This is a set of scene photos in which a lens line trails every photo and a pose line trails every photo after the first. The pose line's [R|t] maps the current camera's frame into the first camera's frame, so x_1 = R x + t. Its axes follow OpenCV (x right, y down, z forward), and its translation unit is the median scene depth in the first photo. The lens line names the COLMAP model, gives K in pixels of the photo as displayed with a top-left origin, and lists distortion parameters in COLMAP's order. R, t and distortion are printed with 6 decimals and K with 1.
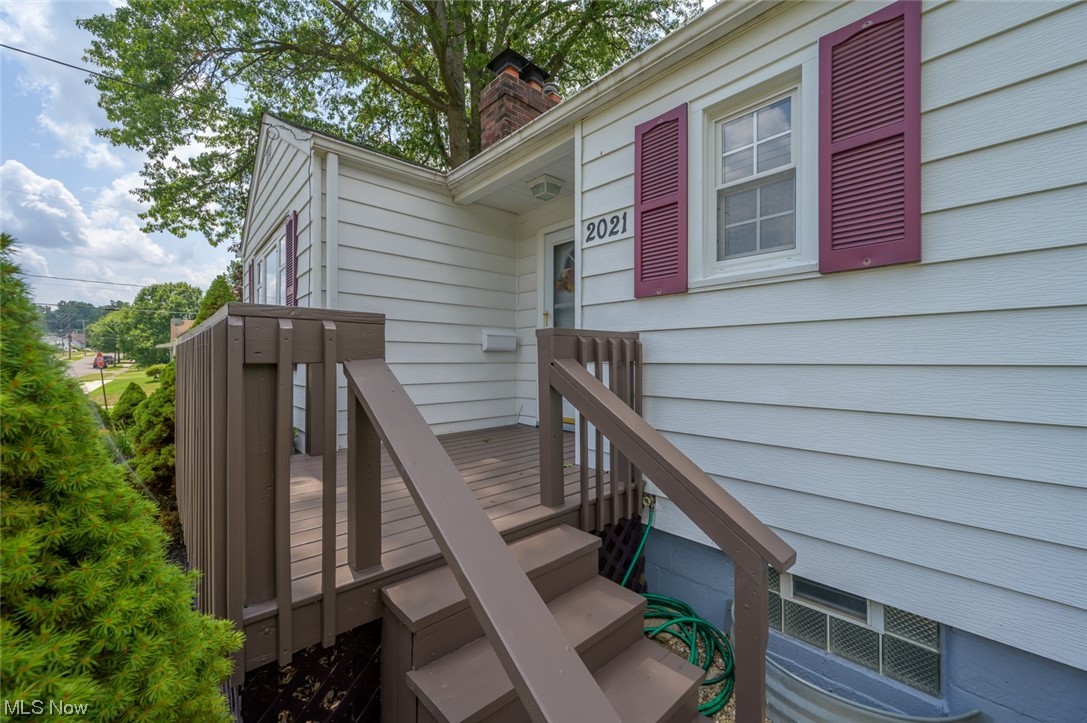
lens RADIAL K [[424.2, 0, 543.1], [0, 424.2, 358.0], [0, 0, 1]] dist [0.000360, -0.000031]
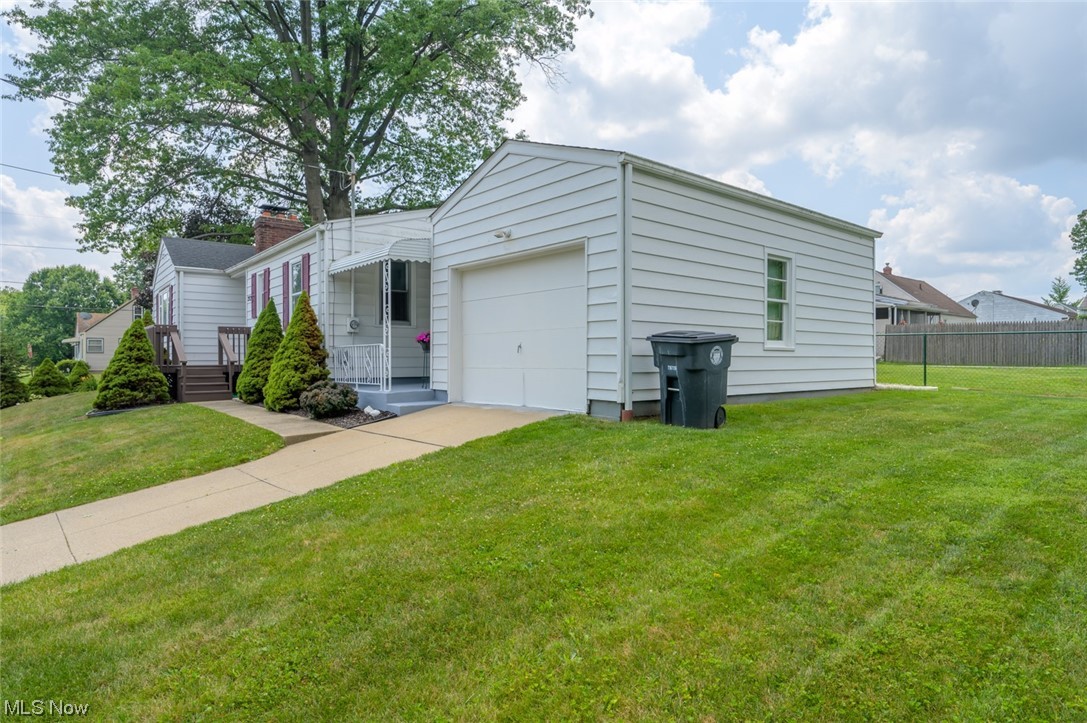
lens RADIAL K [[617.4, 0, 543.2], [0, 617.4, 363.6], [0, 0, 1]] dist [-0.005679, -0.000110]
pose [[0.999025, -0.001819, -0.044114, 0.365398], [0.002035, 0.999986, 0.004851, 0.029855], [0.044104, -0.004936, 0.999015, -0.529223]]
